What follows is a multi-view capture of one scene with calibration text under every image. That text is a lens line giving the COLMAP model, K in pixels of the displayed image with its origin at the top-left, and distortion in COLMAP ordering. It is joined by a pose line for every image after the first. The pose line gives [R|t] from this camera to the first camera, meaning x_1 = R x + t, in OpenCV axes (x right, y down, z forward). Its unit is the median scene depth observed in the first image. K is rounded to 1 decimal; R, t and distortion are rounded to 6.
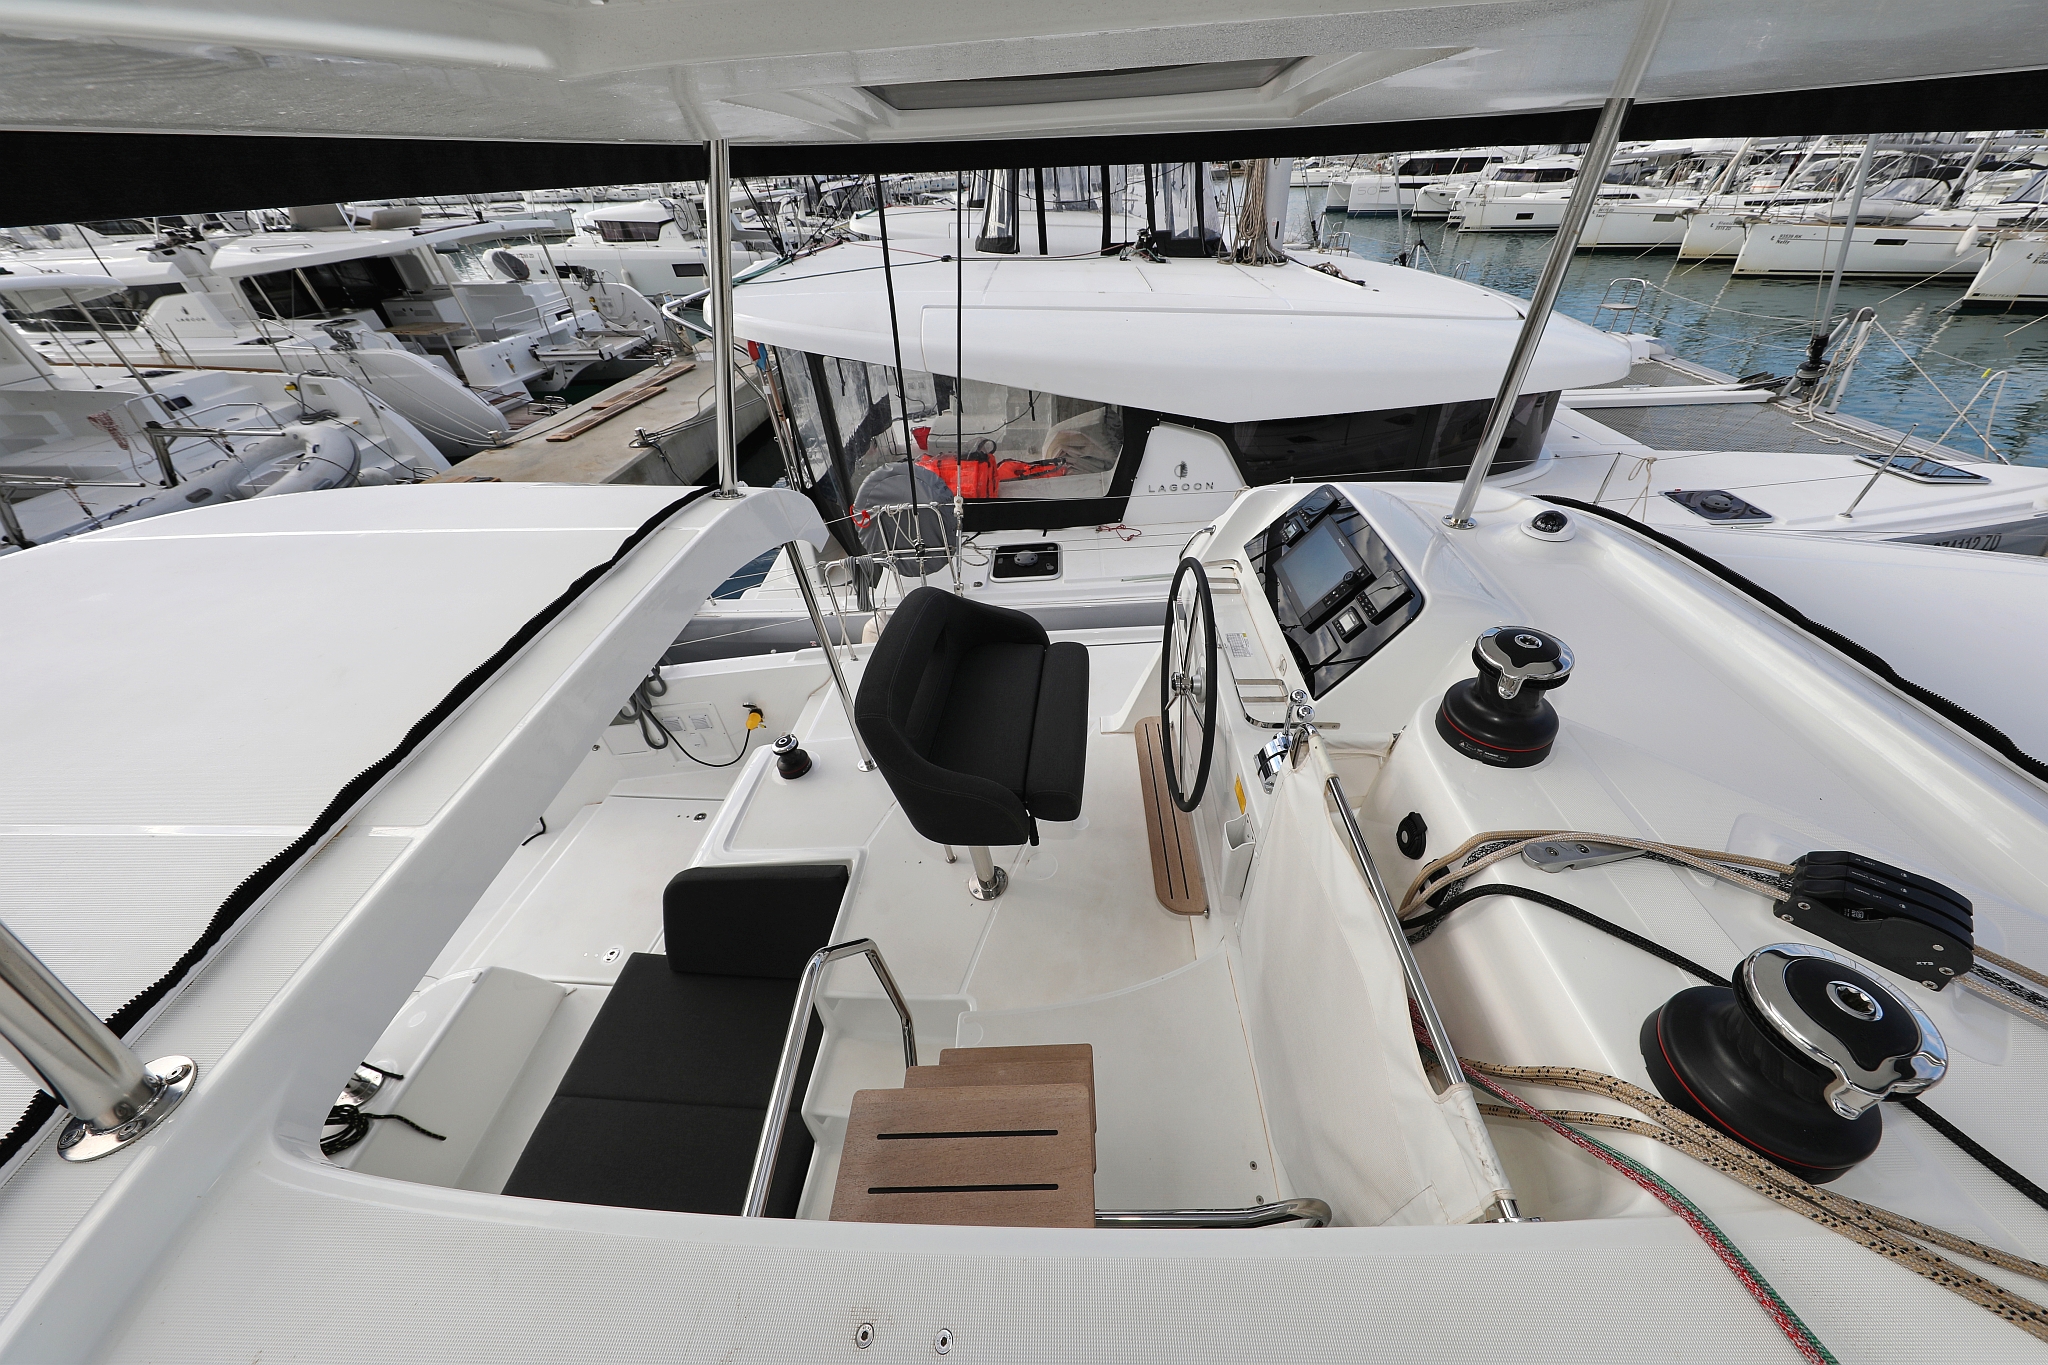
lens RADIAL K [[654.2, 0, 1071.5], [0, 654.2, 690.5], [0, 0, 1]] dist [-0.001950, -0.000177]
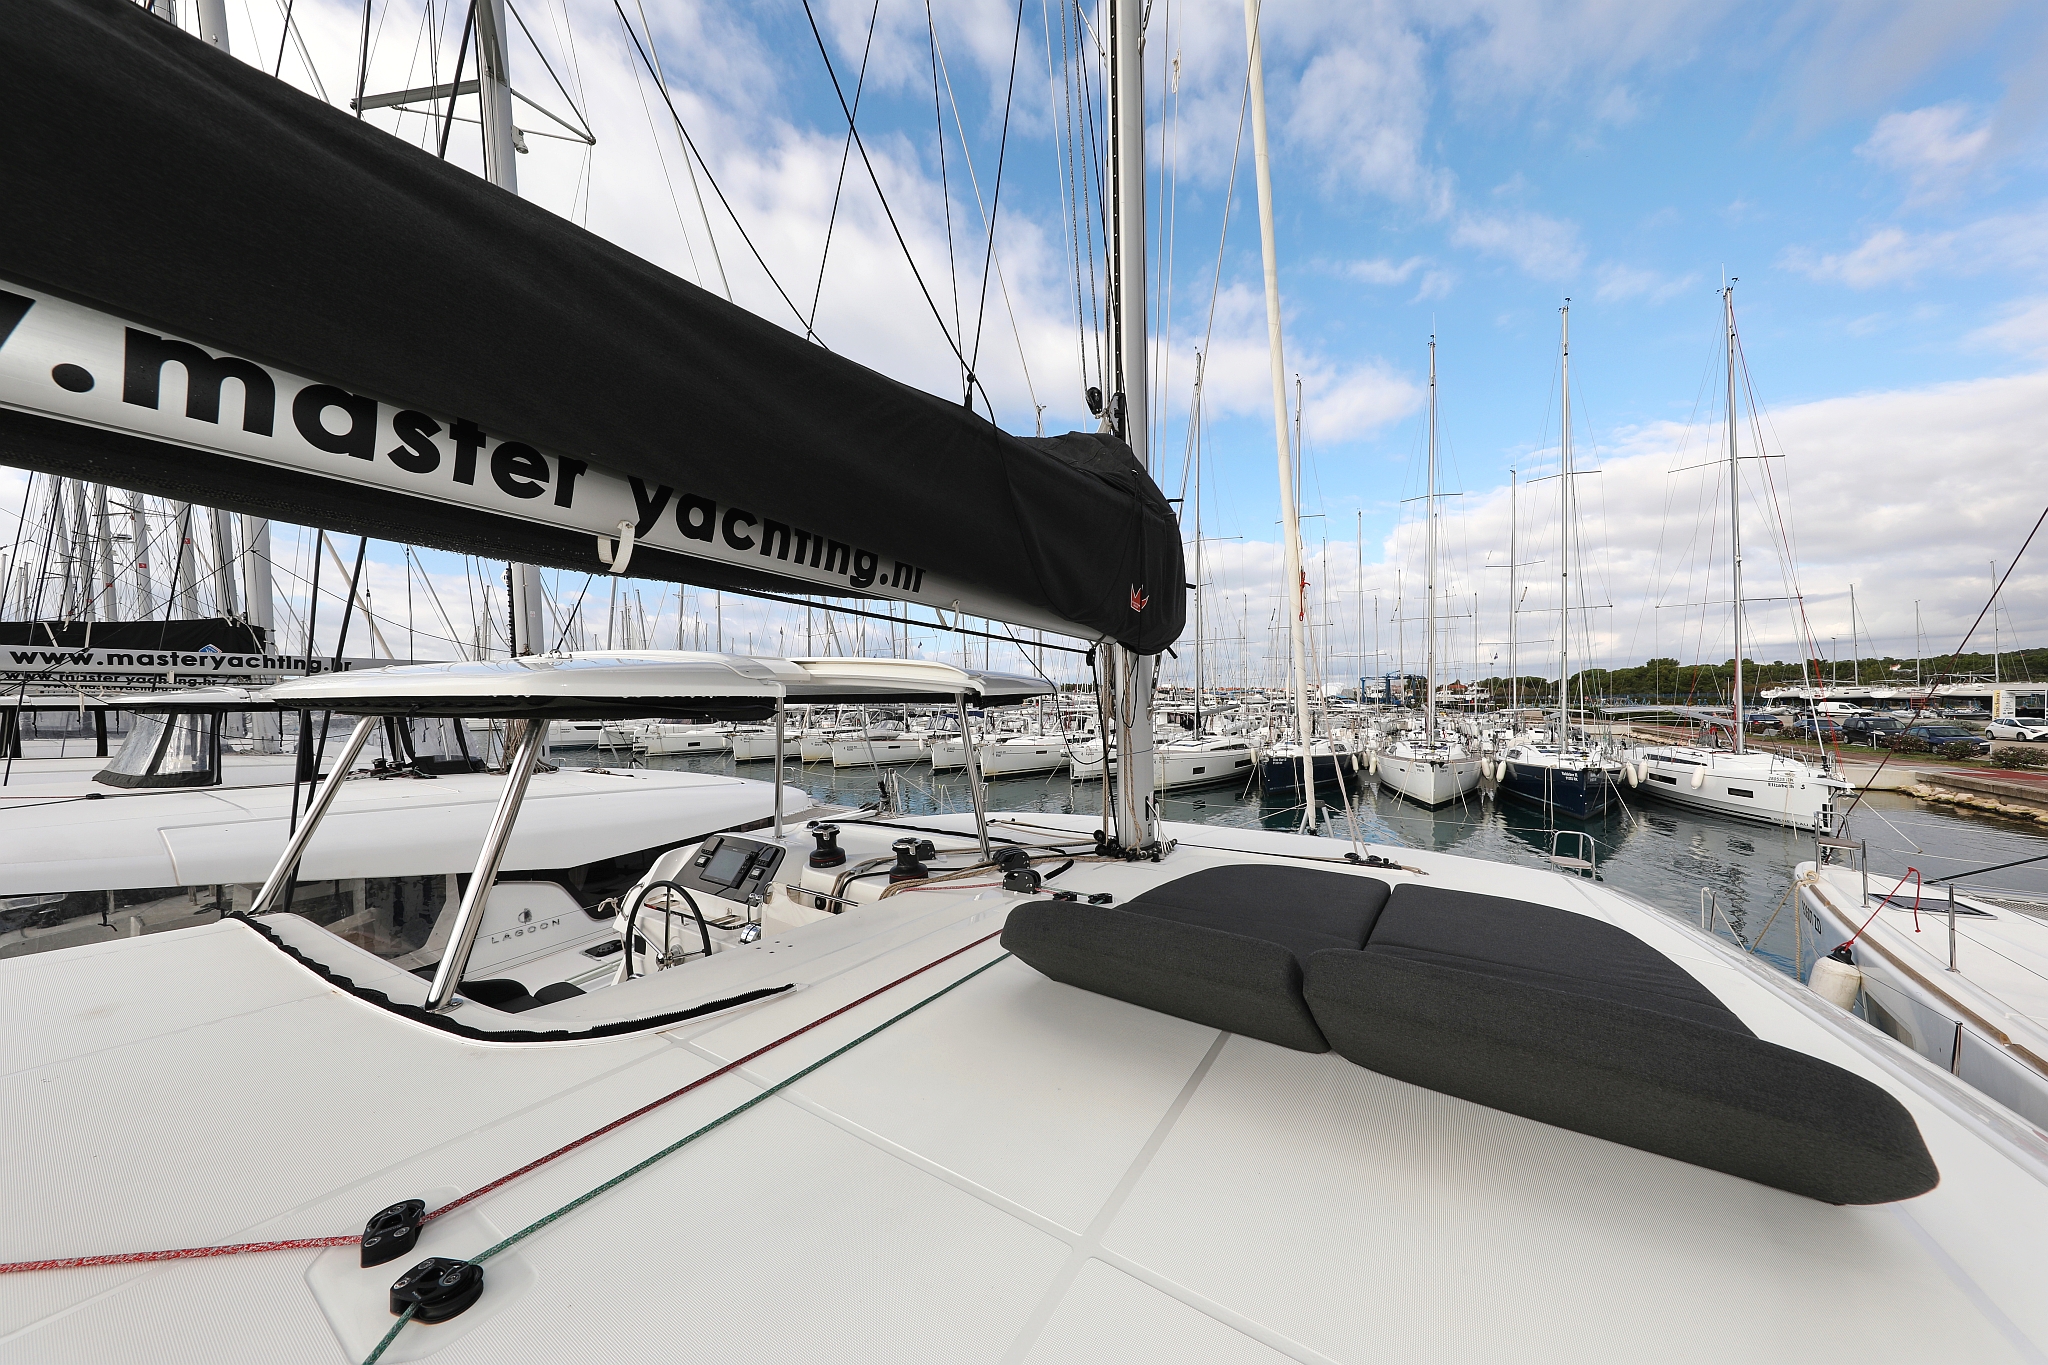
lens RADIAL K [[654.2, 0, 1026.2], [0, 654.2, 691.8], [0, 0, 1]] dist [-0.001950, -0.000177]
pose [[0.546565, 0.037154, 0.836592, -0.129489], [0.518649, 0.769327, -0.373013, 0.098451], [-0.657472, 0.637774, 0.401218, -0.120645]]
